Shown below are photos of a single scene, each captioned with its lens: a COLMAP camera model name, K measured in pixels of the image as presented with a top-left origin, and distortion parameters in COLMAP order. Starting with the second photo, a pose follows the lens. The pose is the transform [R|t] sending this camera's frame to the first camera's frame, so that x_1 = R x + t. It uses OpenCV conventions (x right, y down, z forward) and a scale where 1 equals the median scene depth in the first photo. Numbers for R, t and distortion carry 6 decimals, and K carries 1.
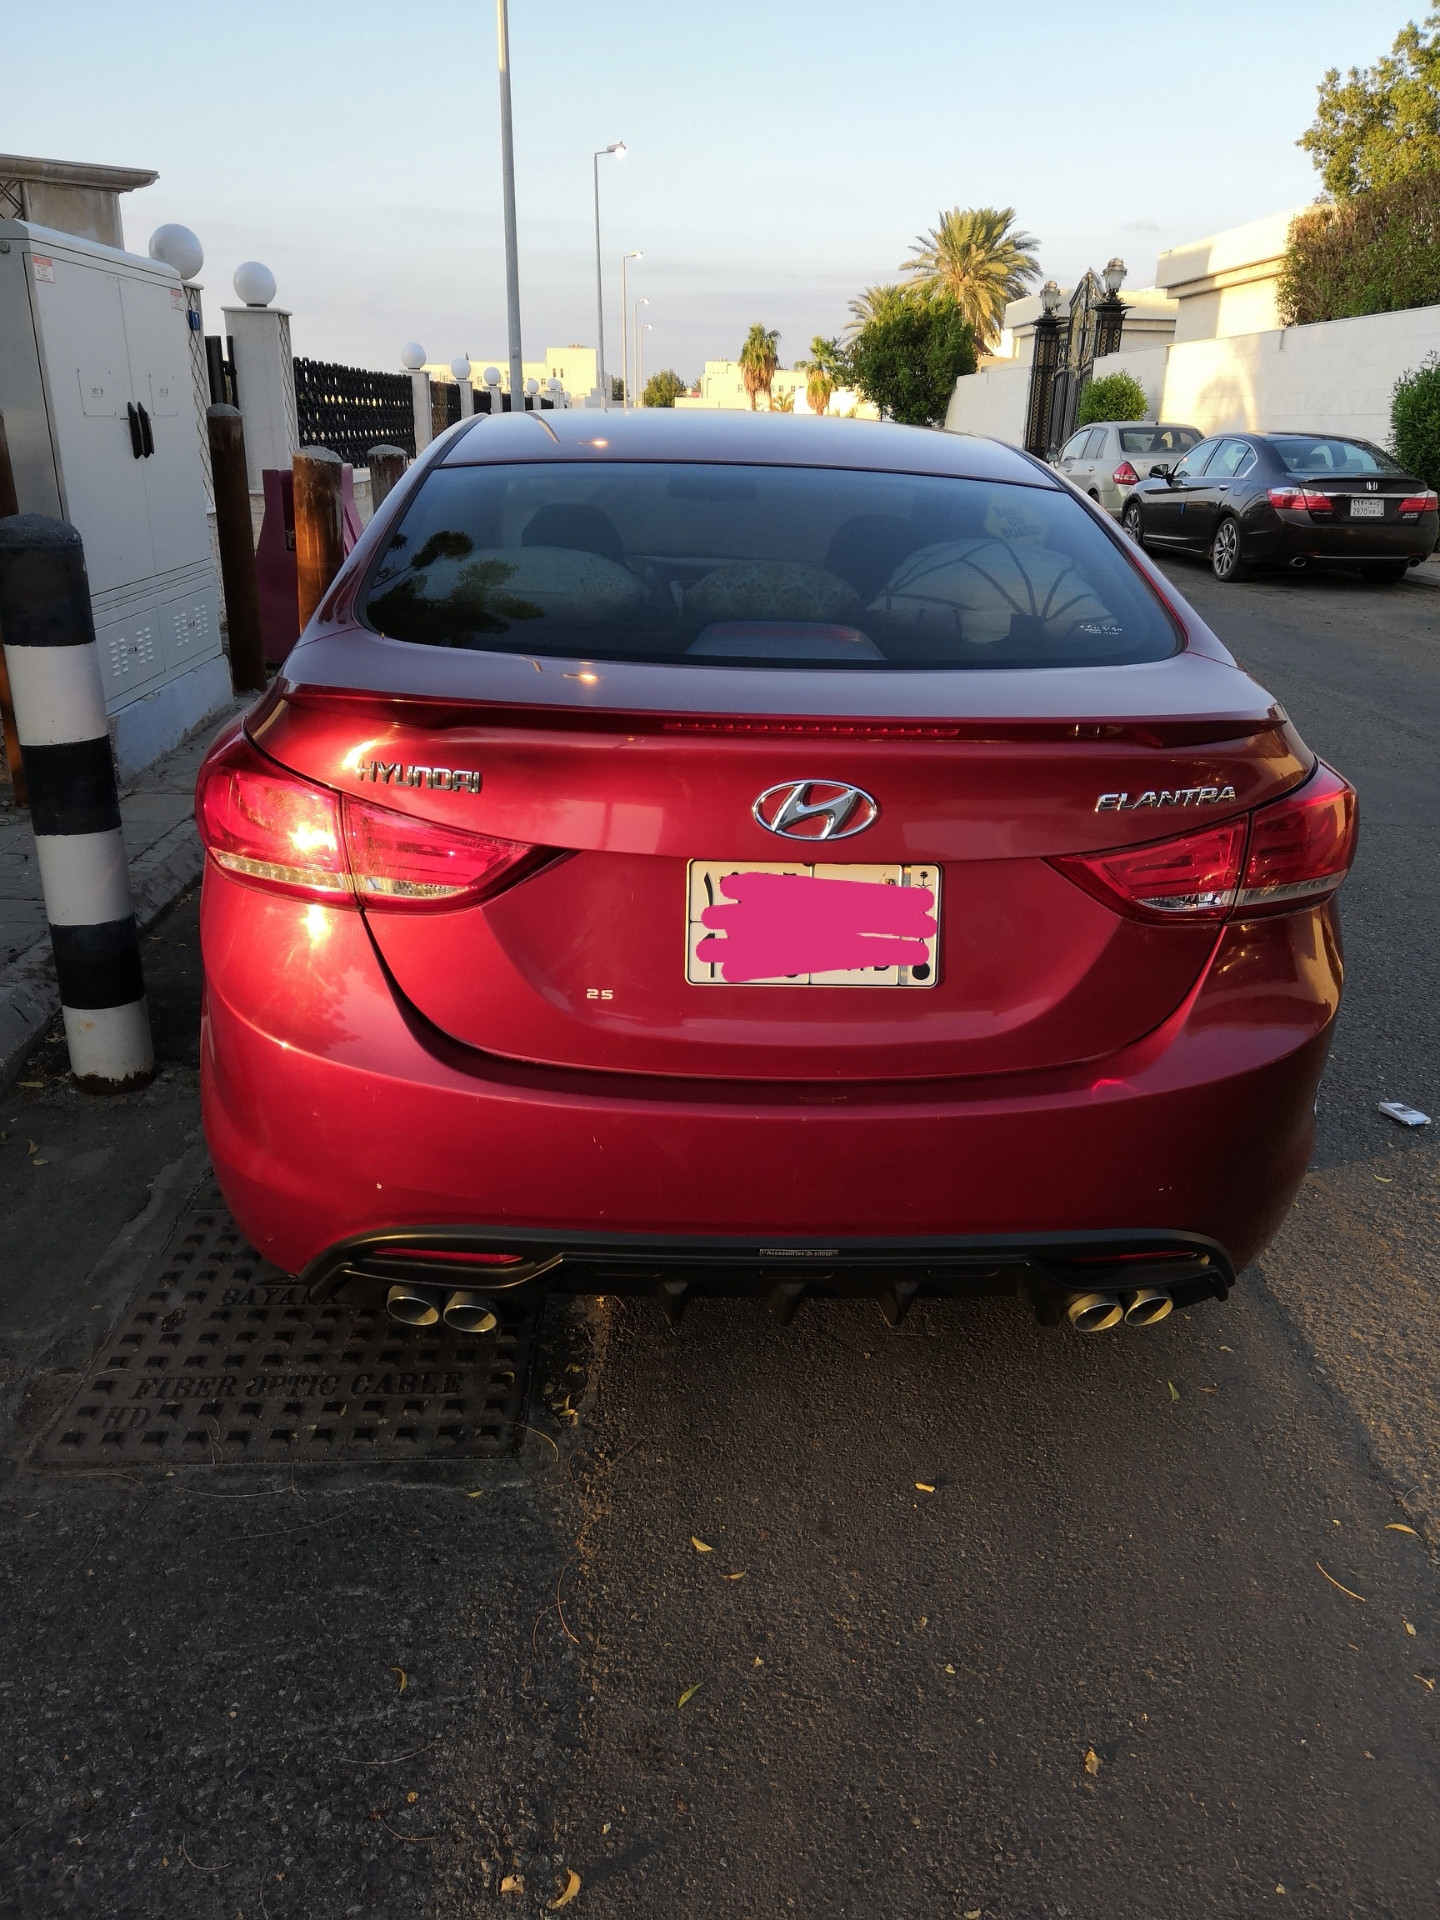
lens RADIAL K [[1406.8, 0, 722.0], [0, 1406.8, 961.3], [0, 0, 1]] dist [0.054534, -0.062901]
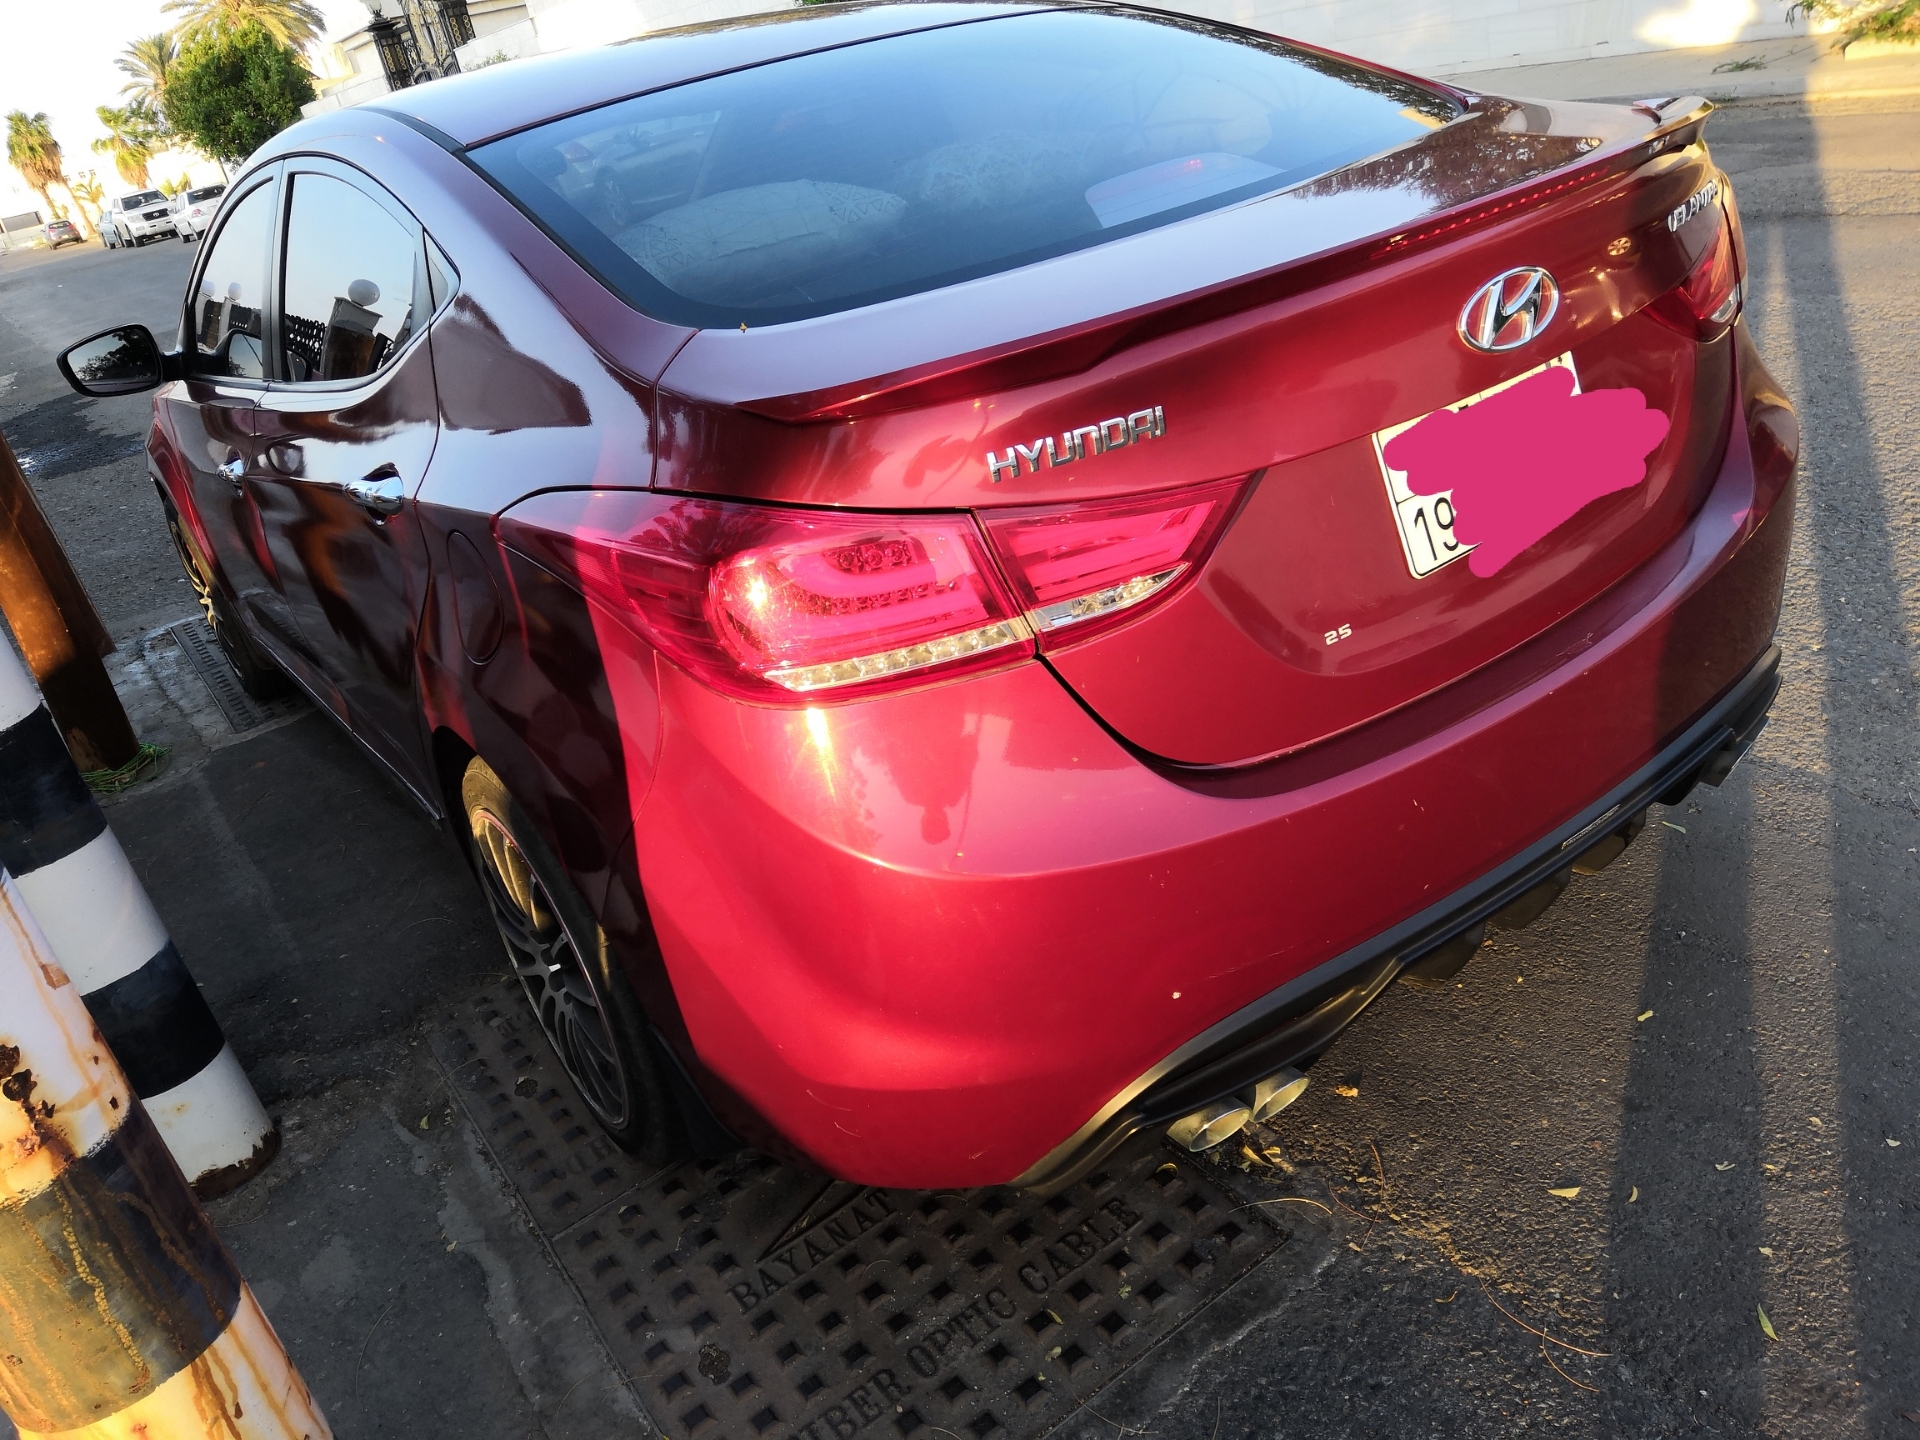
lens RADIAL K [[1406.8, 0, 950.4], [0, 1406.8, 717.1], [0, 0, 1]] dist [0.054534, -0.062901]
pose [[0.819804, -0.407688, 0.402135, -0.393116], [0.391664, 0.911492, 0.125620, -0.077134], [-0.417756, 0.054518, 0.906922, 0.251640]]
